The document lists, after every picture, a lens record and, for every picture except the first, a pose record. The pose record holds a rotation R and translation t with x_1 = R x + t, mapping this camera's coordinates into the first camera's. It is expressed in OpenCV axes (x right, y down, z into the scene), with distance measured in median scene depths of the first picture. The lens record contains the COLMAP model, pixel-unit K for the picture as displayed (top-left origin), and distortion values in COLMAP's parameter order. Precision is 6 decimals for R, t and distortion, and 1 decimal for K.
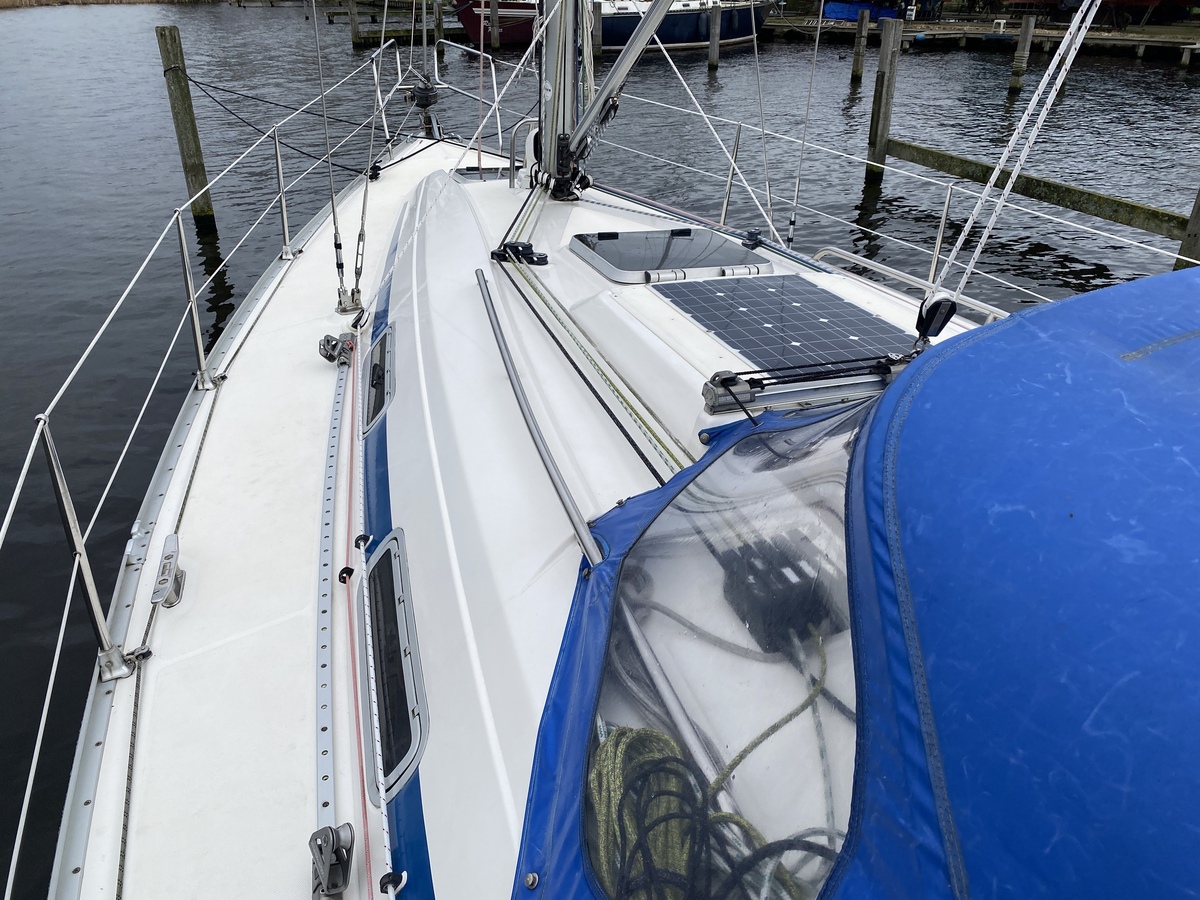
lens RADIAL K [[930.2, 0, 594.9], [0, 930.2, 450.7], [0, 0, 1]] dist [0.025233, -0.020602]
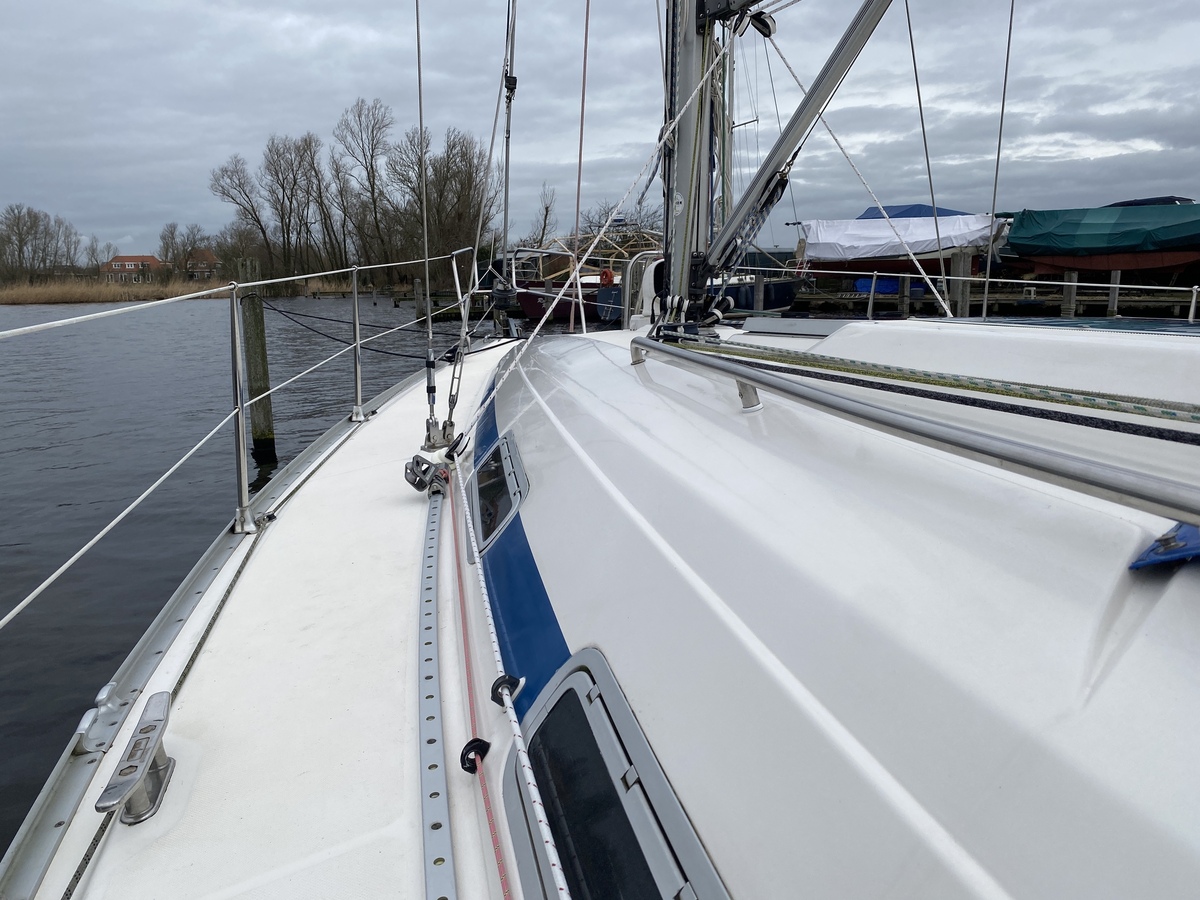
lens RADIAL K [[930.2, 0, 595.6], [0, 930.2, 454.4], [0, 0, 1]] dist [0.025233, -0.020602]
pose [[0.999105, -0.013306, -0.040158, -0.059349], [0.001662, 0.960864, -0.277017, 0.039141], [0.042273, 0.276702, 0.960026, 0.154251]]
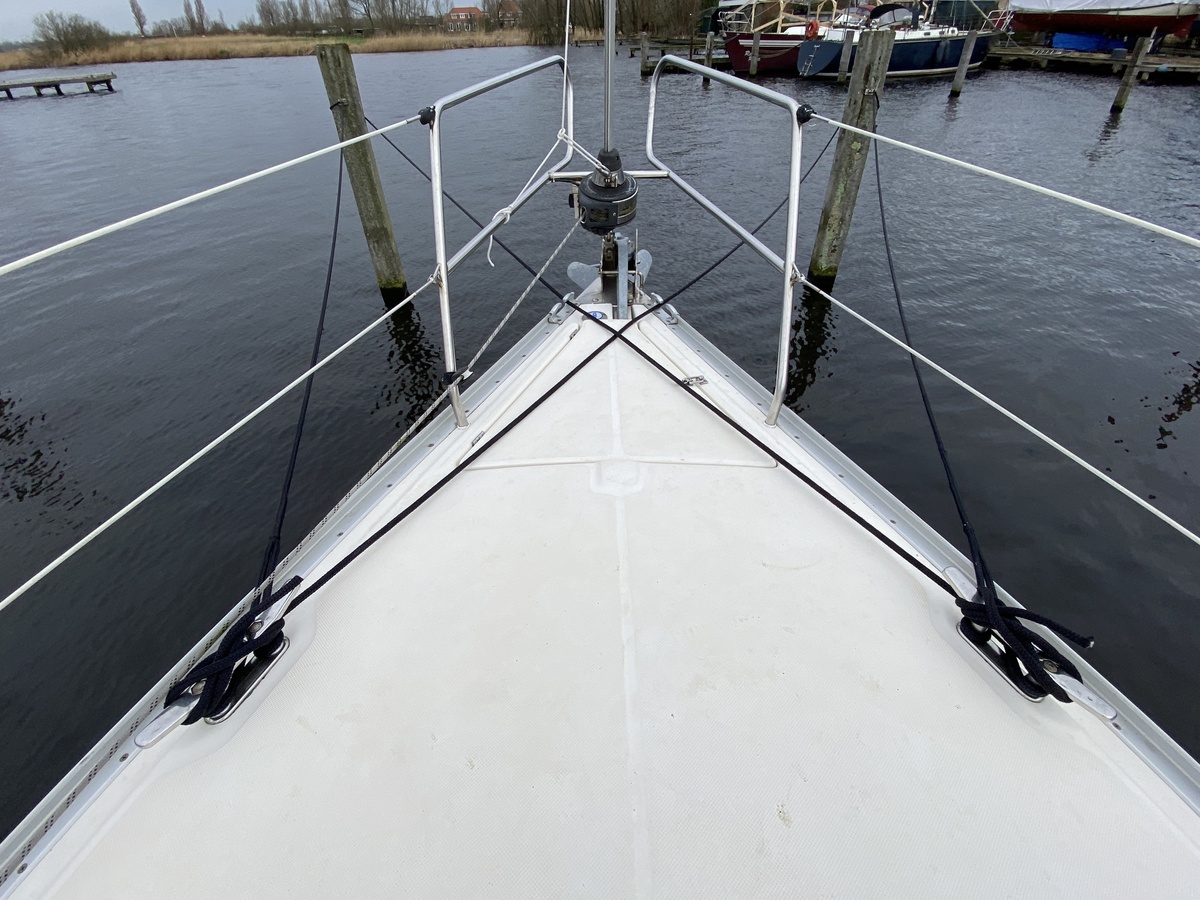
lens RADIAL K [[565.2, 0, 600.1], [0, 565.2, 447.7], [0, 0, 1]] dist [0.011773, -0.015576]
pose [[0.951741, 0.162025, -0.260648, -0.113667], [-0.114469, 0.975406, 0.188360, -0.354110], [0.284757, -0.149434, 0.946881, 0.824721]]
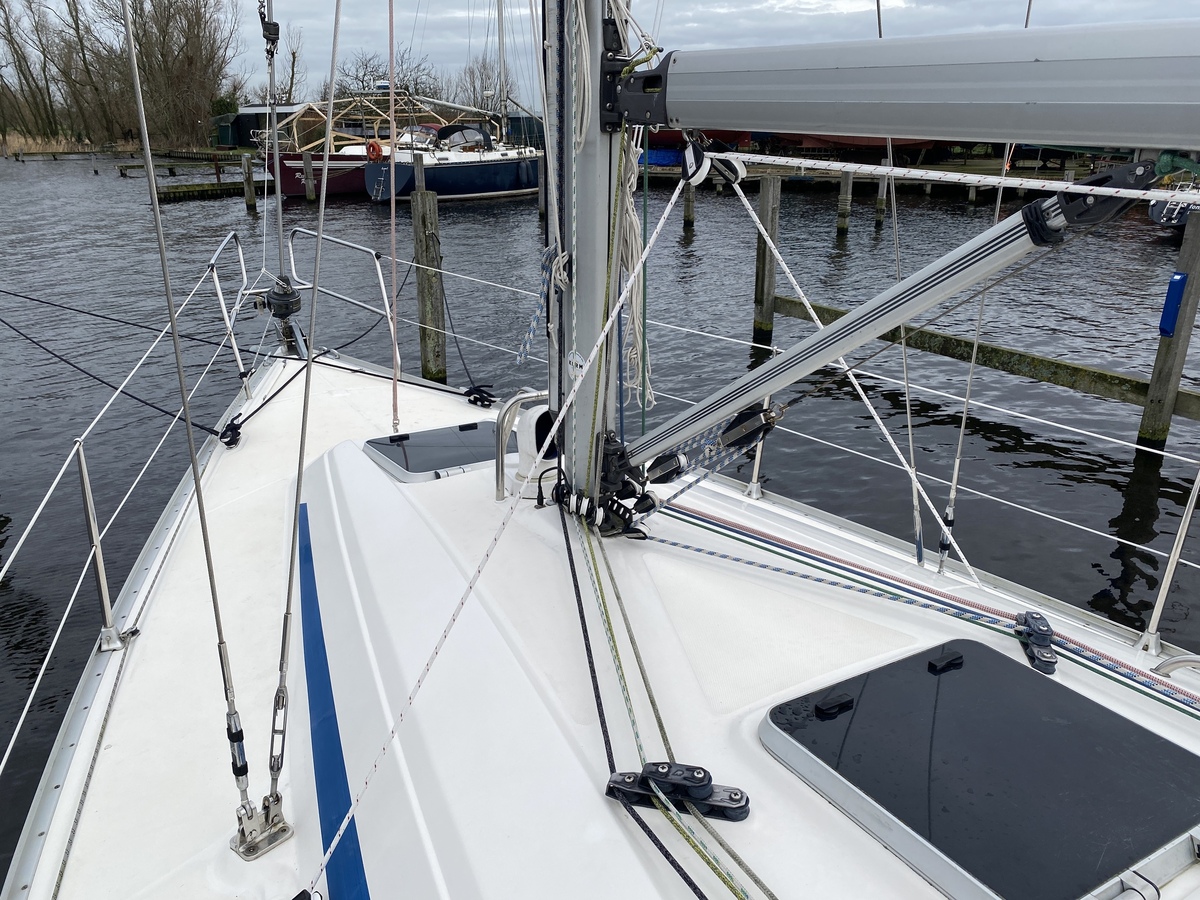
lens RADIAL K [[930.2, 0, 600.0], [0, 930.2, 455.8], [0, 0, 1]] dist [0.025233, -0.020602]
pose [[0.978543, -0.078849, 0.190357, -0.095658], [0.102356, 0.987845, -0.116984, -0.159317], [-0.178819, 0.133958, 0.974720, 0.265496]]
